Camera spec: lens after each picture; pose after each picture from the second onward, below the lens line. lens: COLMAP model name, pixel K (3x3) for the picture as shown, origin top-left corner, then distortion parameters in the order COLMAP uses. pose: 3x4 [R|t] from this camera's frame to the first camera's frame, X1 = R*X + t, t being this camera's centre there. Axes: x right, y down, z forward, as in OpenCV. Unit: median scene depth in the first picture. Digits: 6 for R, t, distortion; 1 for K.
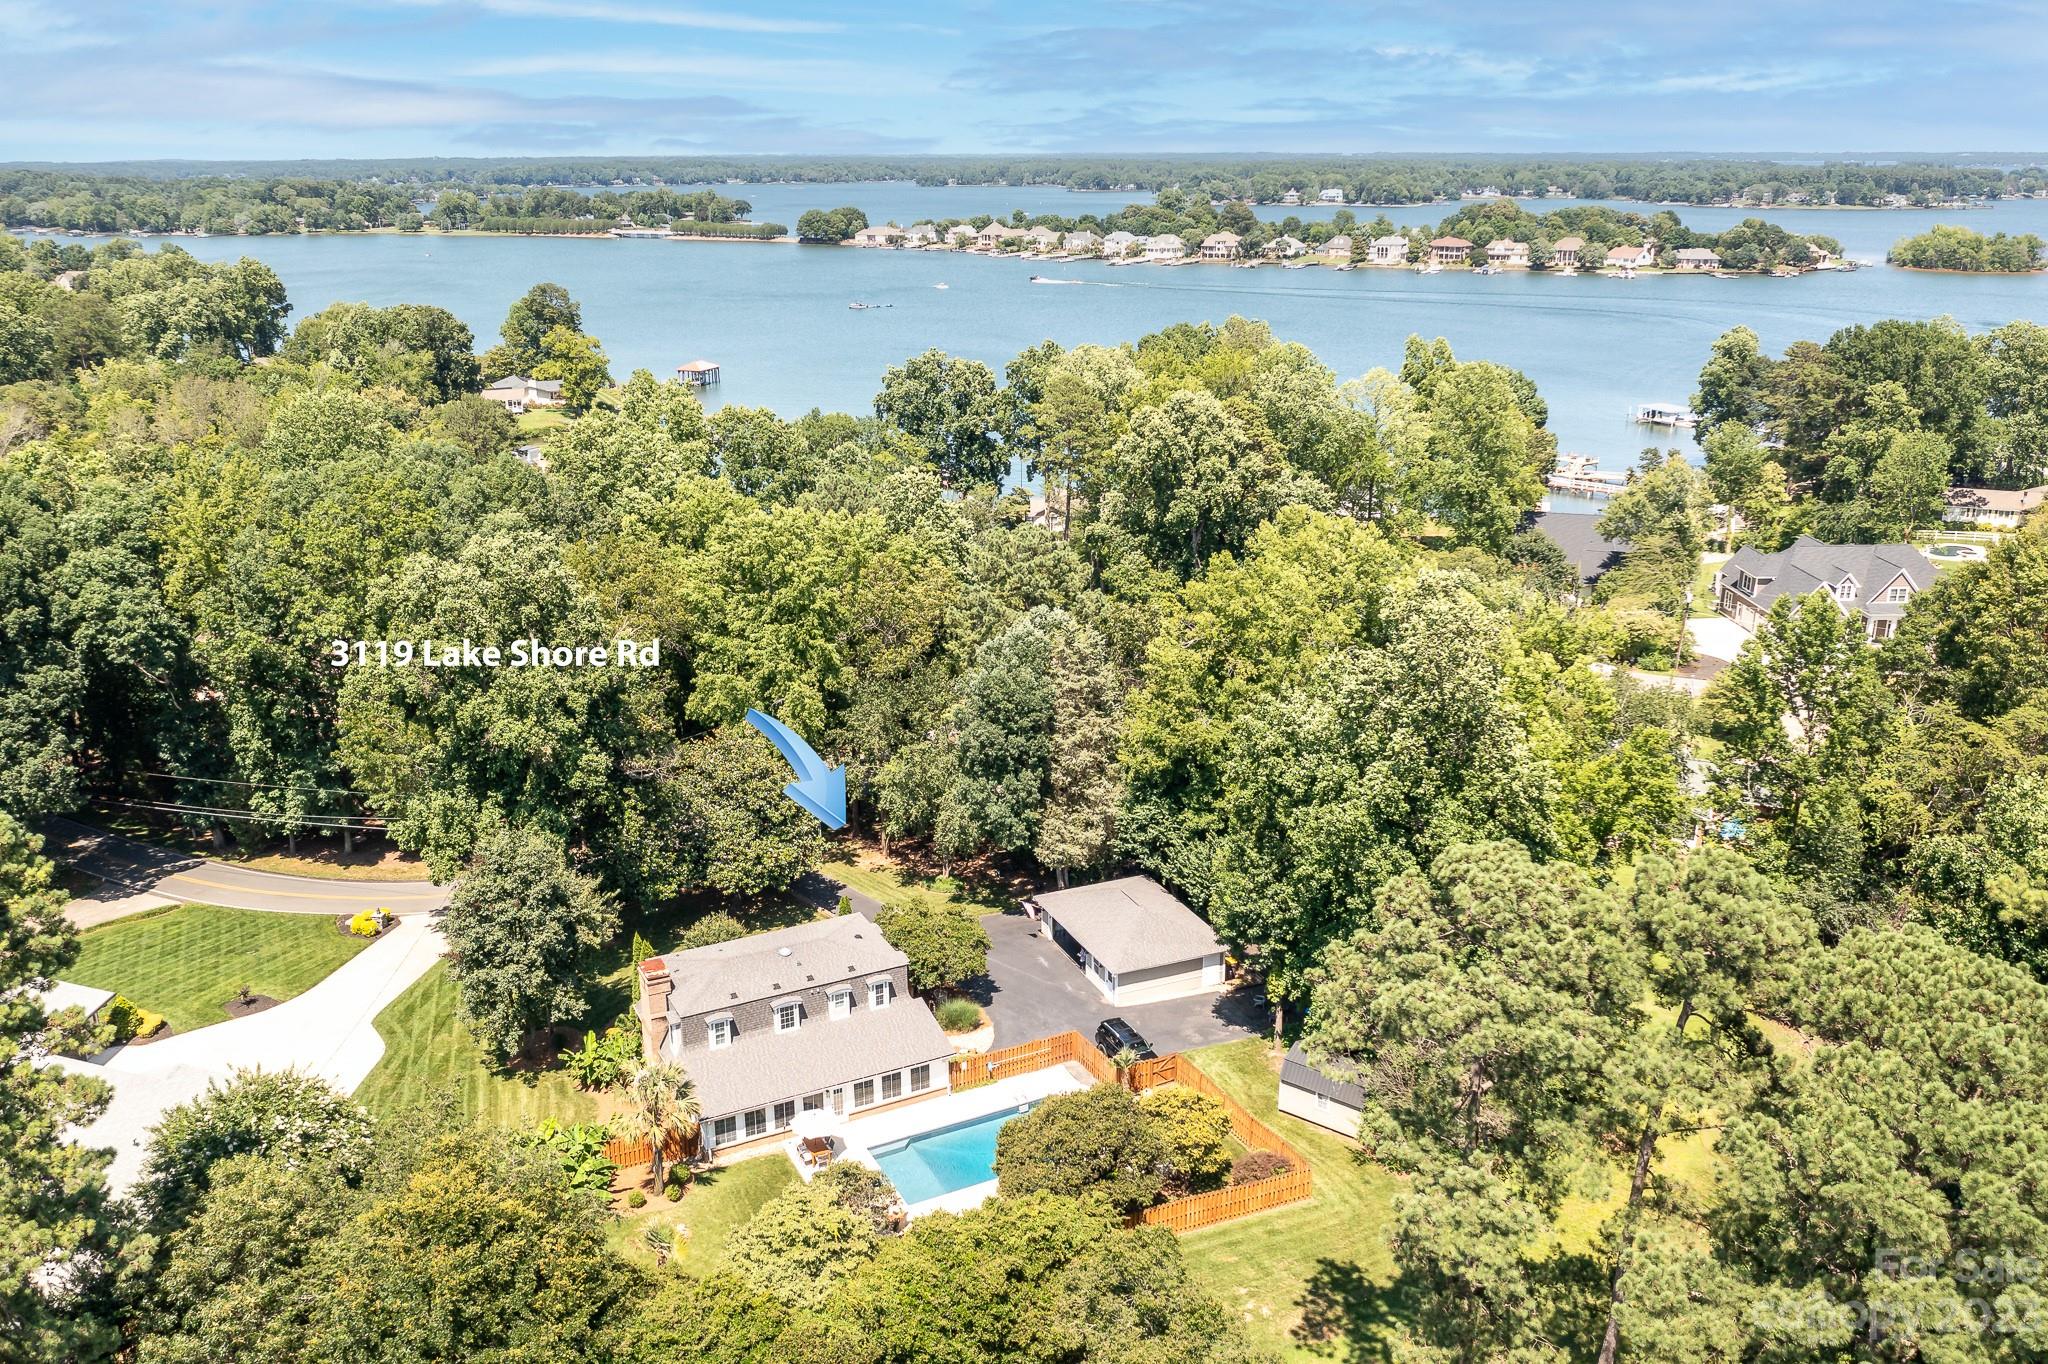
lens RADIAL K [[1619.3, 0, 1030.2], [0, 1619.3, 683.3], [0, 0, 1]] dist [-0.017170, -0.003780]
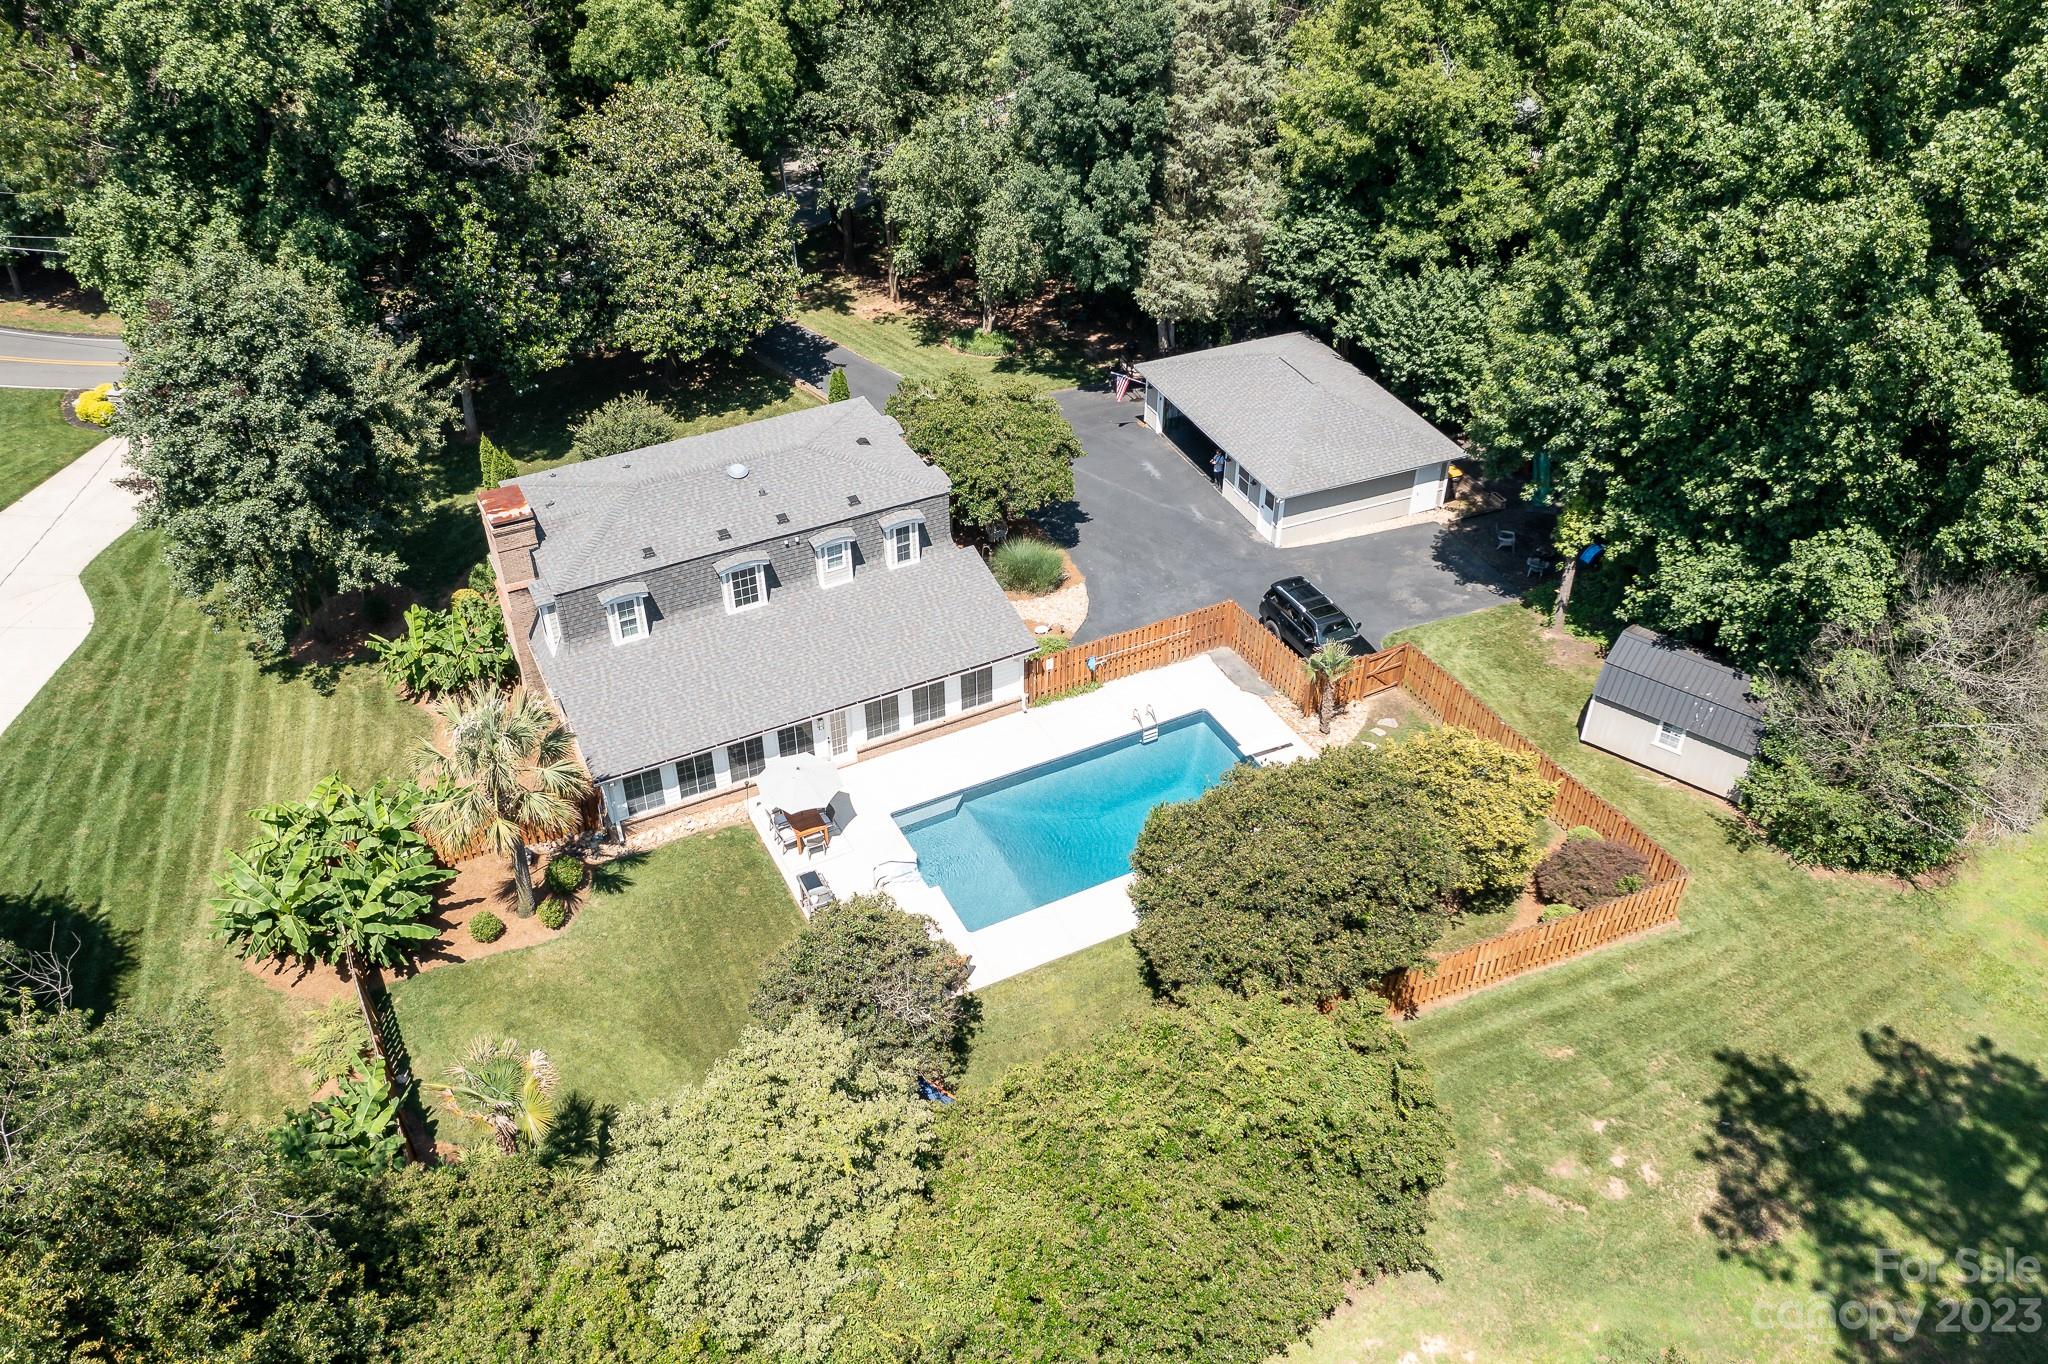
lens RADIAL K [[1619.3, 0, 1017.0], [0, 1619.3, 688.4], [0, 0, 1]] dist [-0.017170, -0.003780]
pose [[0.999991, 0.003900, -0.001494, -0.050055], [-0.003164, 0.940989, 0.338421, 0.043210], [0.002725, -0.338414, 0.940994, 0.426859]]
